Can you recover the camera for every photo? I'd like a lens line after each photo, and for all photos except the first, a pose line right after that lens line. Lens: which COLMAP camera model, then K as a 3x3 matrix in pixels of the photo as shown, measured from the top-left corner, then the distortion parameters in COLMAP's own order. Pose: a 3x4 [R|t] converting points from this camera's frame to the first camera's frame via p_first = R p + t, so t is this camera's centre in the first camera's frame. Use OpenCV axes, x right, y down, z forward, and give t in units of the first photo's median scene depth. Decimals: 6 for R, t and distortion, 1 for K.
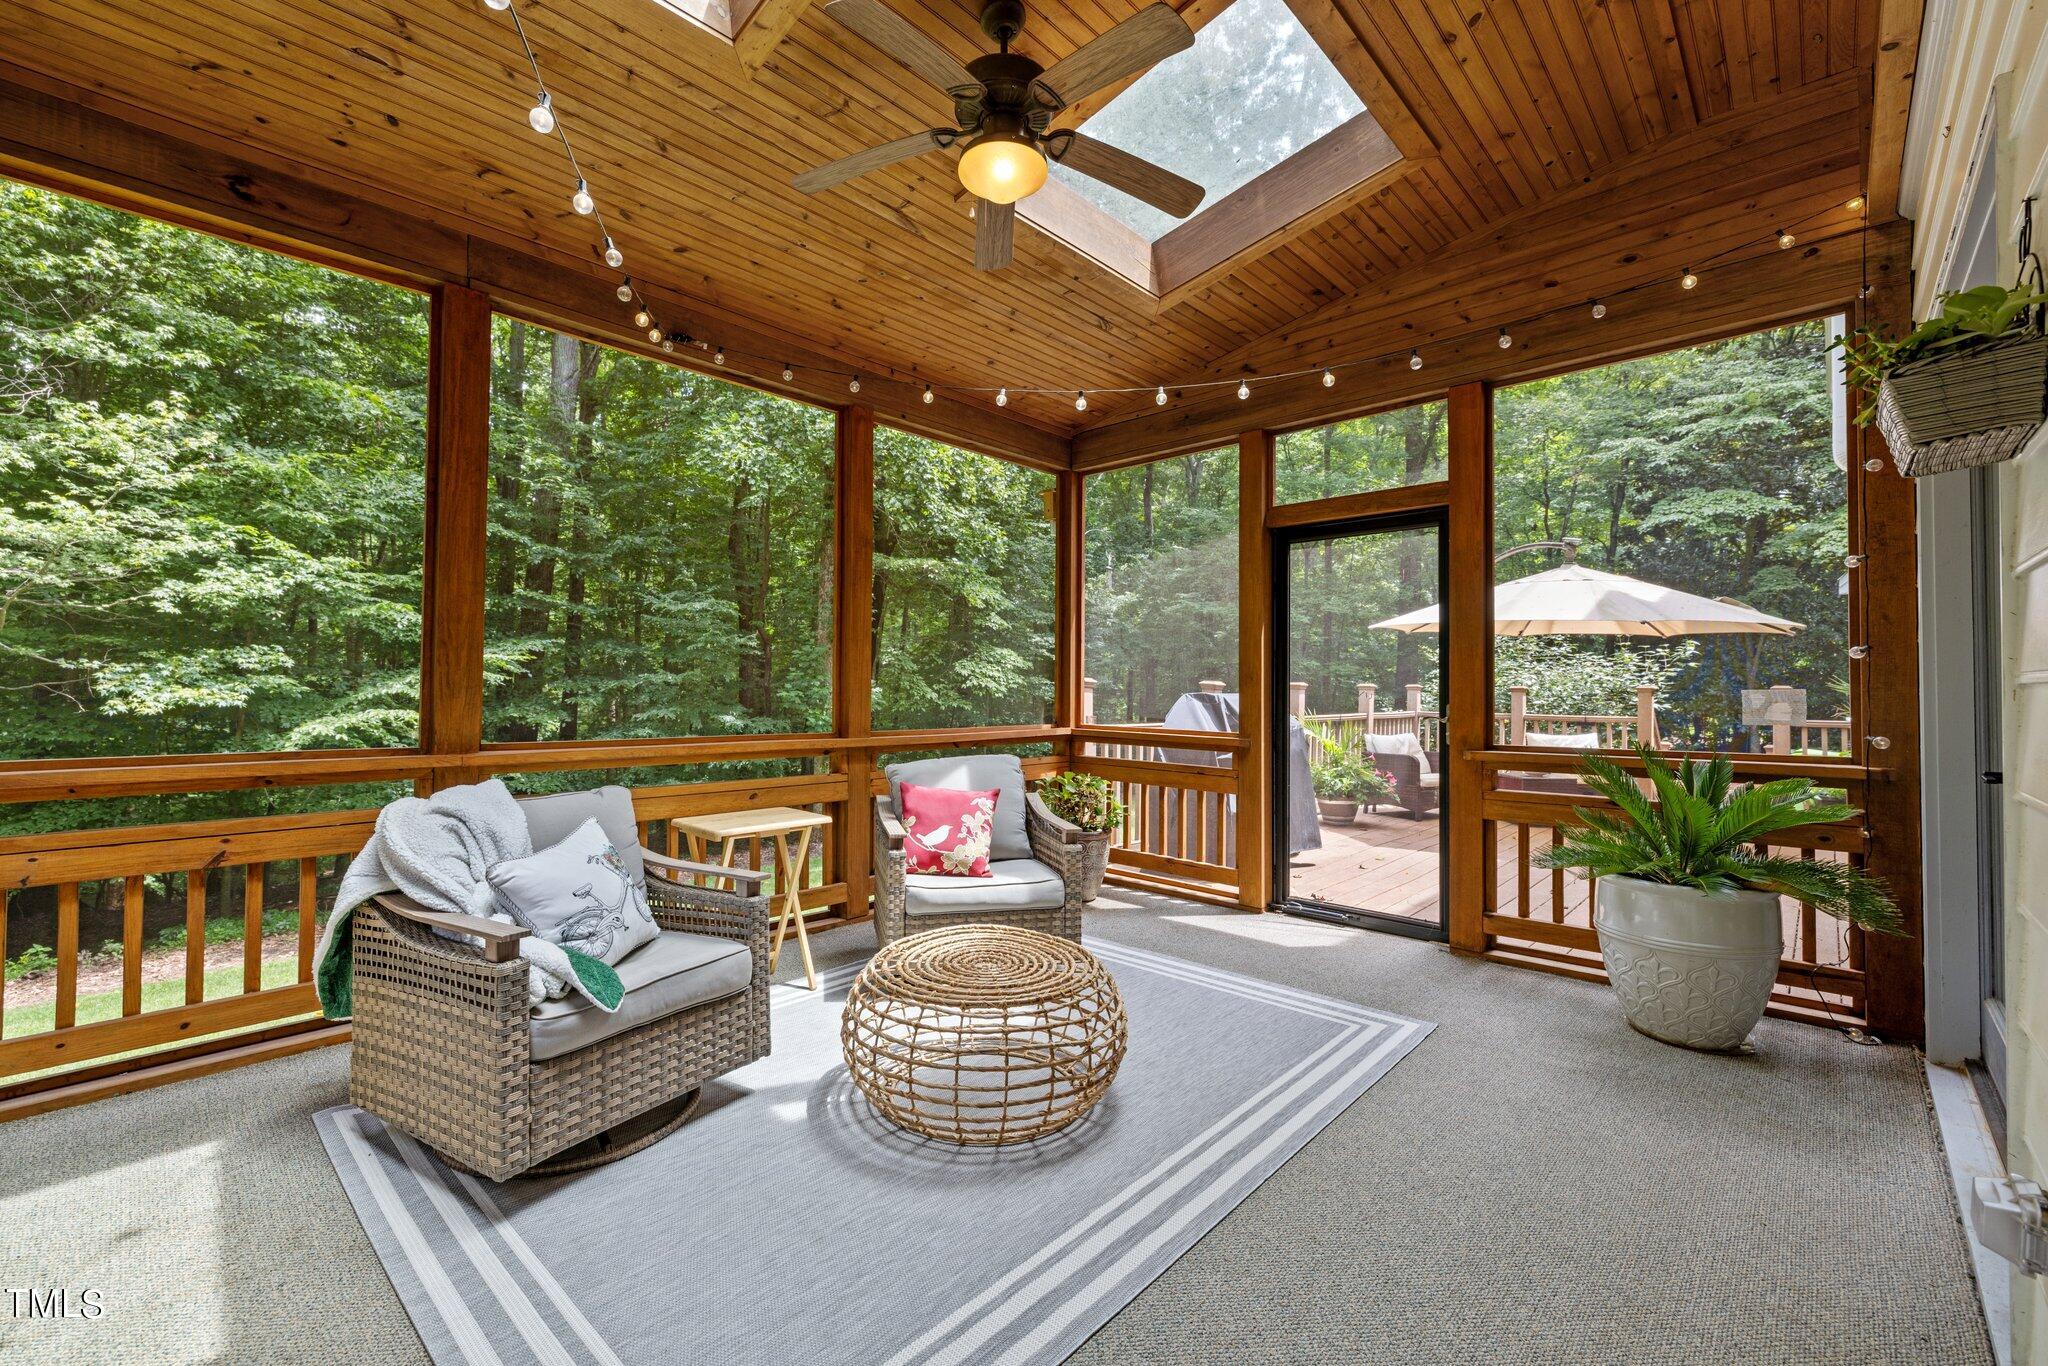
lens RADIAL K [[866.2, 0, 1027.7], [0, 866.2, 672.1], [0, 0, 1]] dist [0.001817, 0.000193]
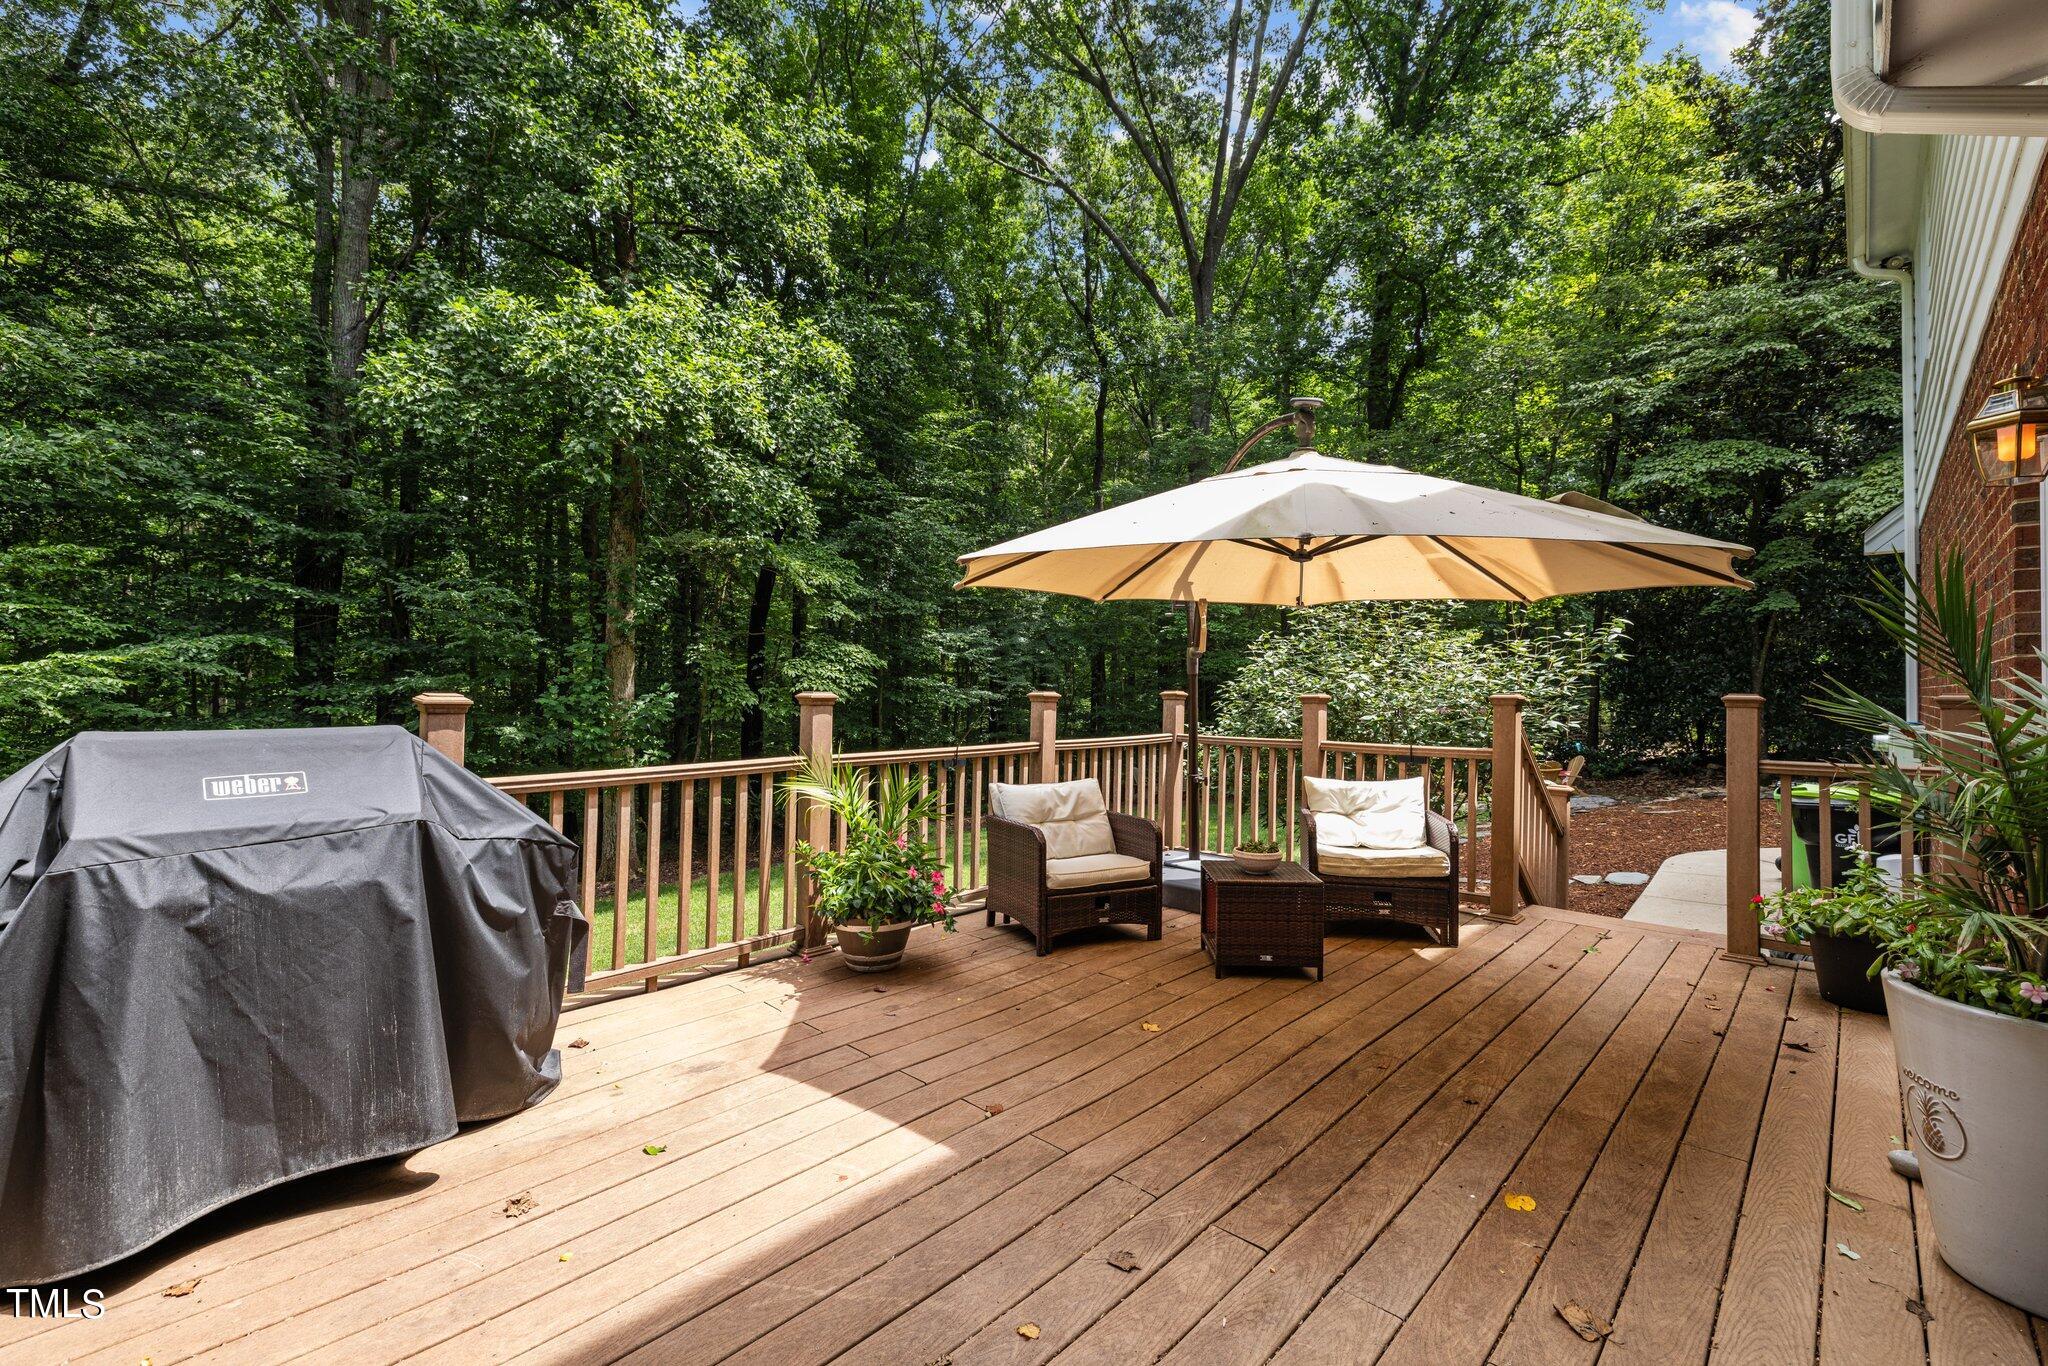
lens RADIAL K [[866.2, 0, 1021.7], [0, 866.2, 683.0], [0, 0, 1]] dist [0.001817, 0.000193]
pose [[0.999757, -0.004333, -0.021597, 0.173510], [0.004619, 0.999902, 0.013197, 0.000091], [0.021538, -0.013293, 0.999680, 0.183618]]
